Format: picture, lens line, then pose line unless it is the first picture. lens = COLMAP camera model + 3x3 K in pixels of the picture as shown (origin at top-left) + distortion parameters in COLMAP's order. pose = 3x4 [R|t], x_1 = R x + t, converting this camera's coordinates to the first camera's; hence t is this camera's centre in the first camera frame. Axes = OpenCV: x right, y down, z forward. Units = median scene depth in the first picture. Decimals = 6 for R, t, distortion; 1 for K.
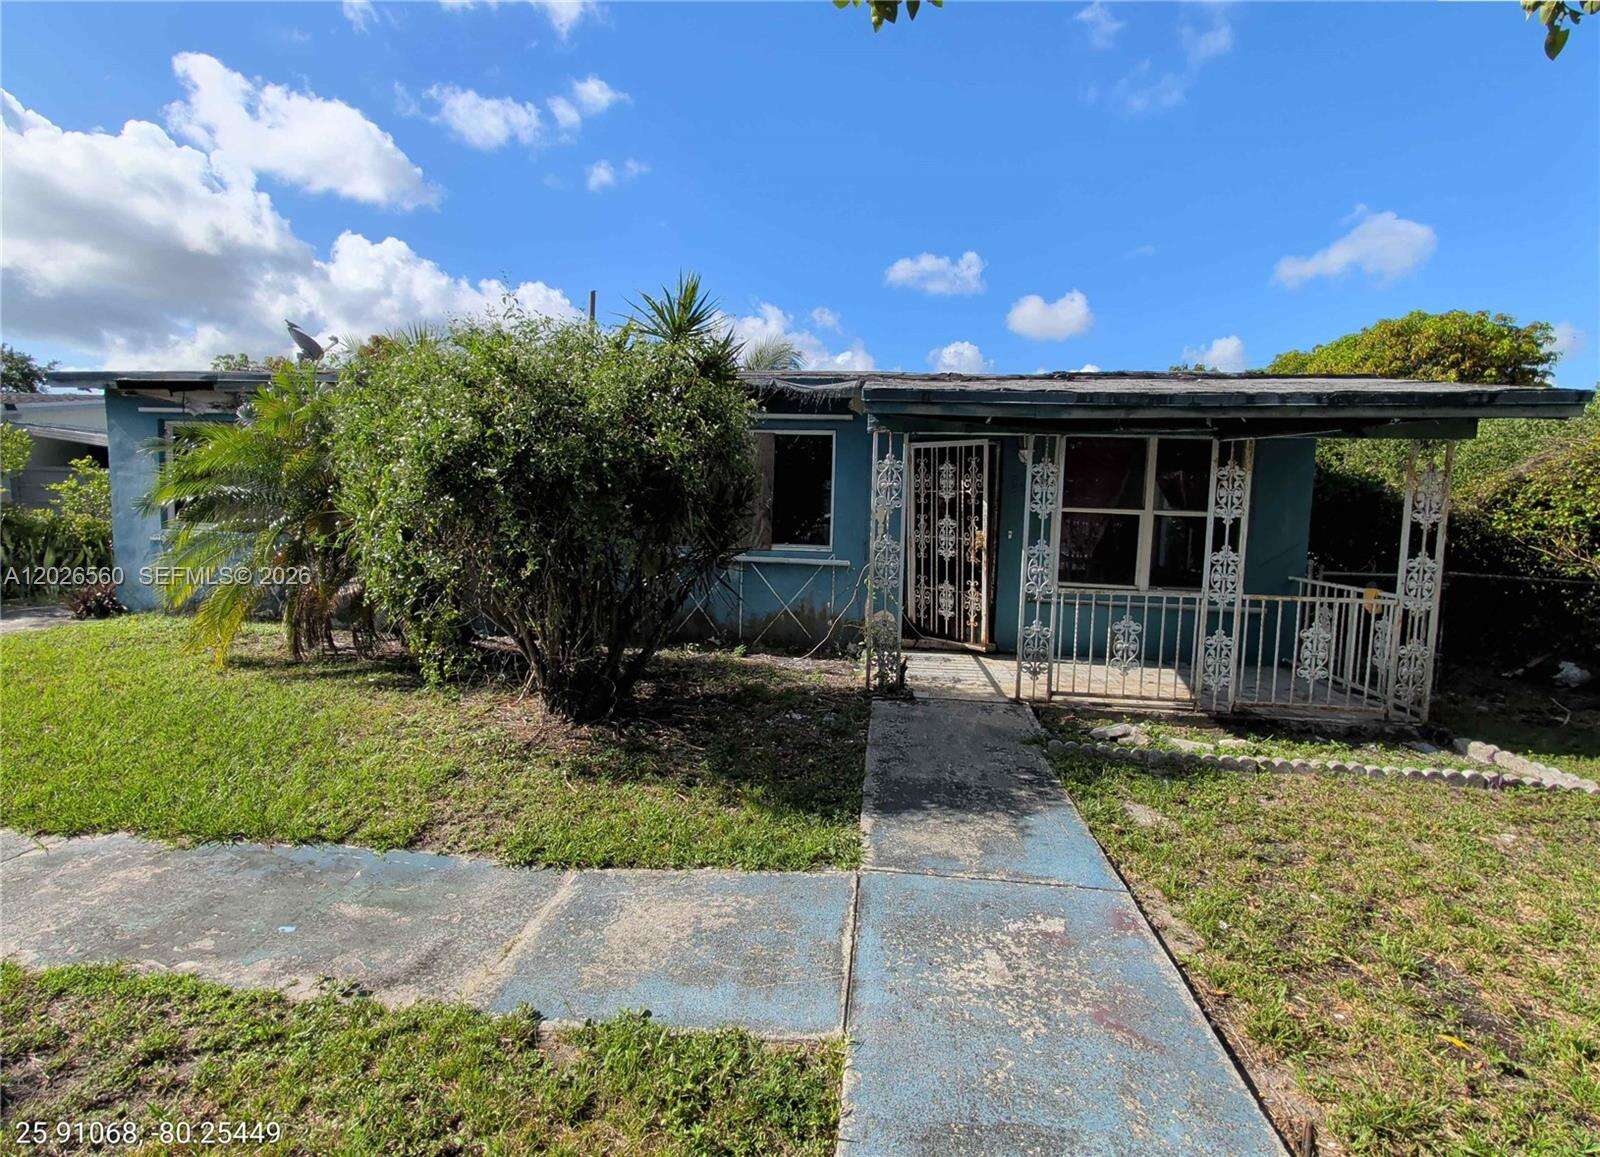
lens RADIAL K [[681.6, 0, 798.2], [0, 681.6, 554.3], [0, 0, 1]] dist [0.000840, 0.000112]
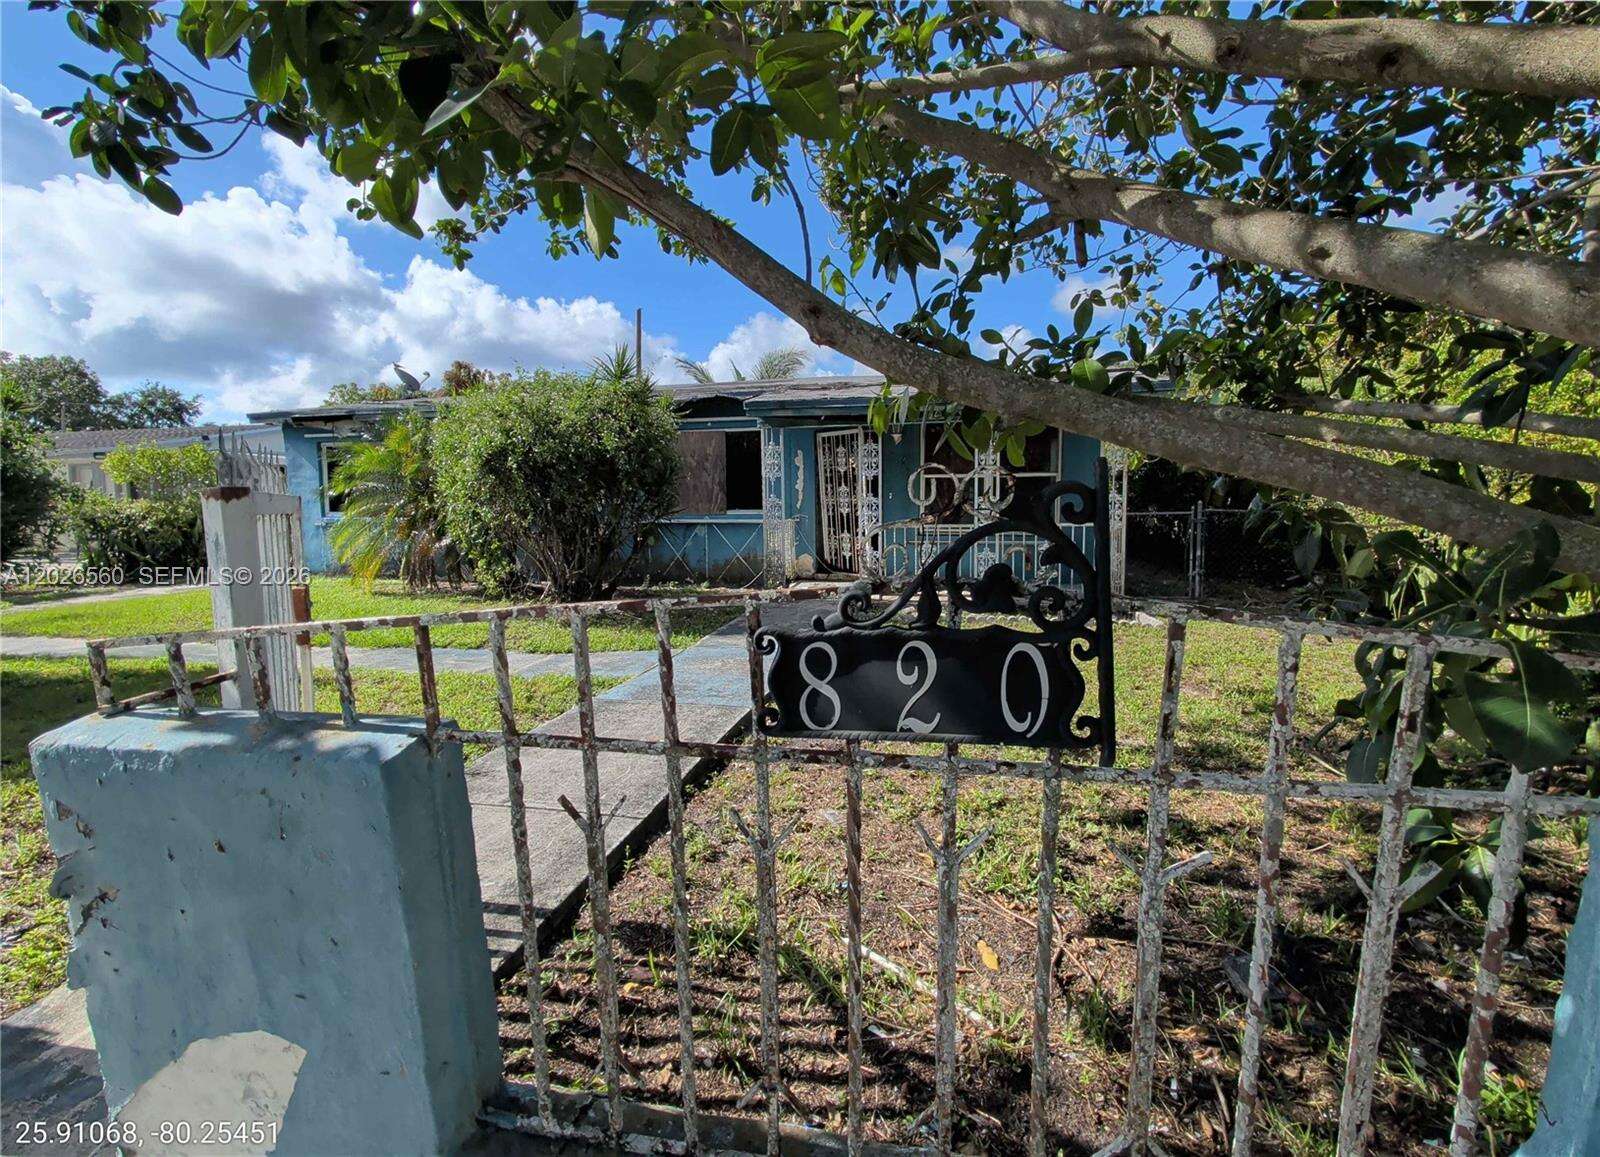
lens RADIAL K [[681.6, 0, 798.2], [0, 681.6, 554.3], [0, 0, 1]] dist [0.000840, 0.000112]
pose [[0.994220, -0.030655, -0.102891, 0.362972], [0.031684, 0.999463, 0.008383, 0.100050], [0.102579, -0.011594, 0.994657, -0.552493]]
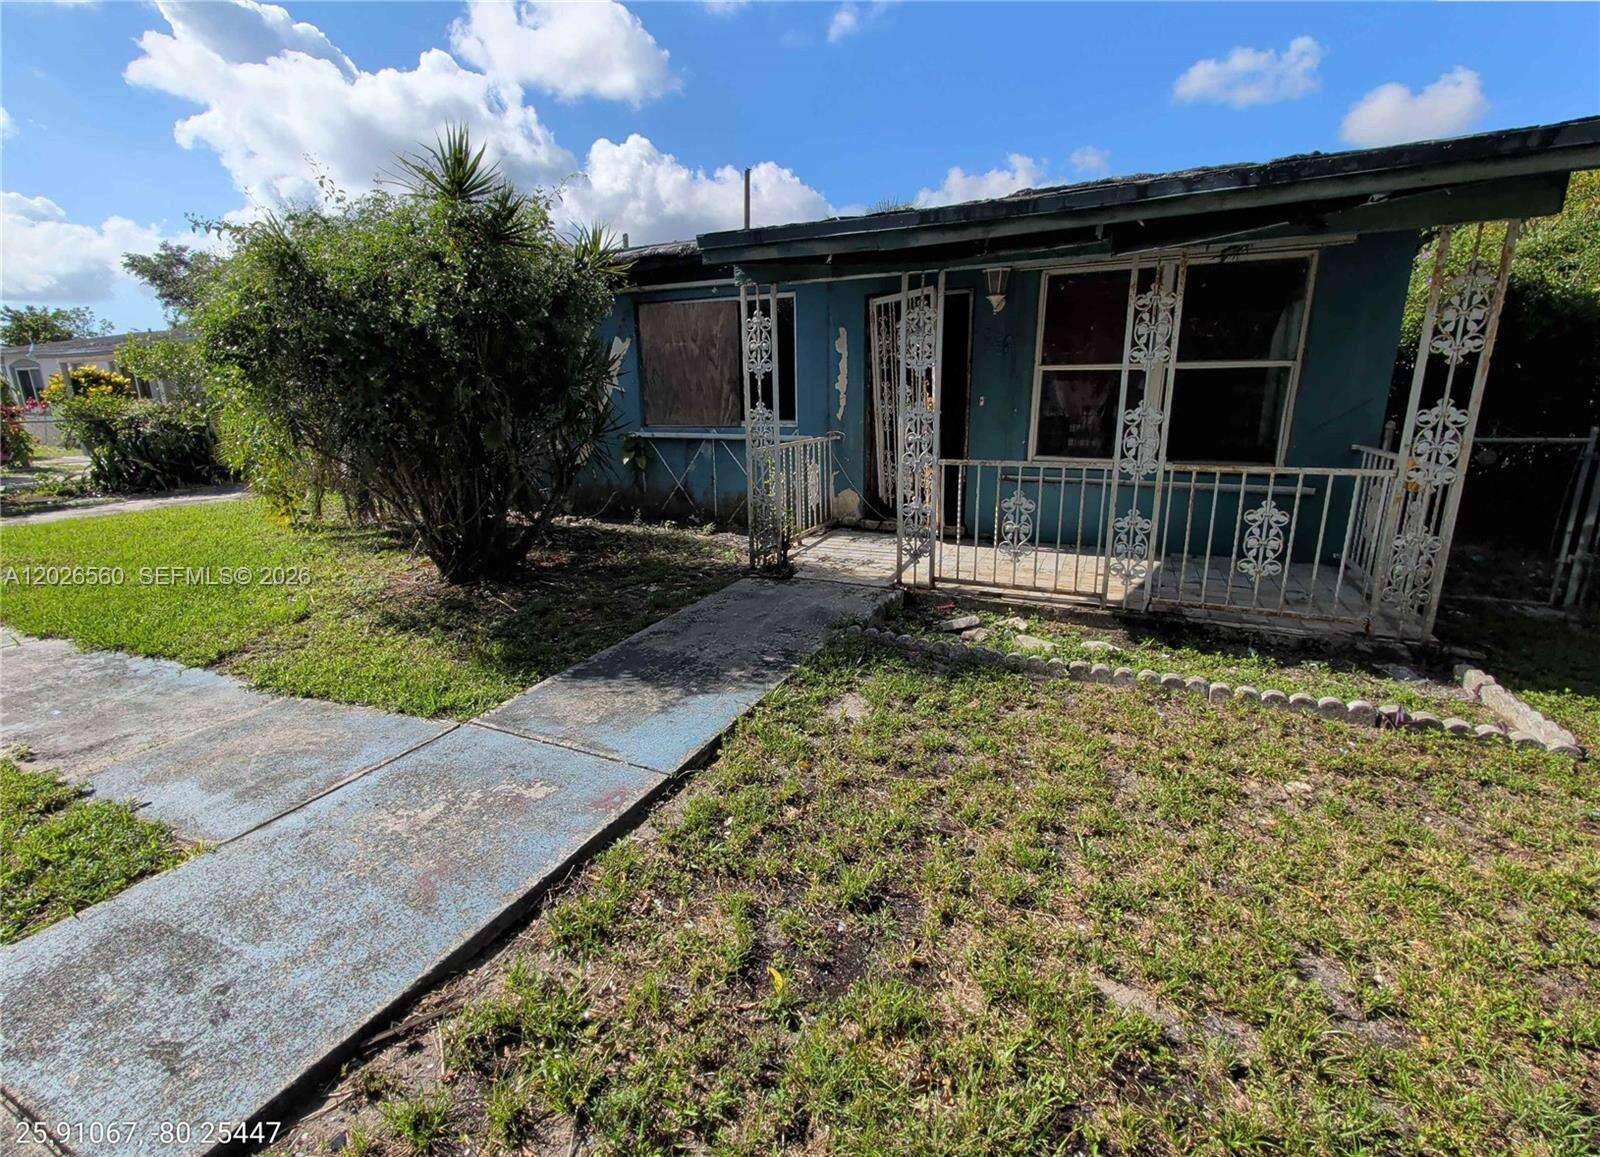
lens RADIAL K [[681.6, 0, 798.2], [0, 681.6, 554.3], [0, 0, 1]] dist [0.000840, 0.000112]
pose [[0.950181, 0.034457, -0.309787, 0.501374], [0.015330, 0.987502, 0.156857, 0.032313], [0.311320, -0.153791, 0.937778, 0.128418]]
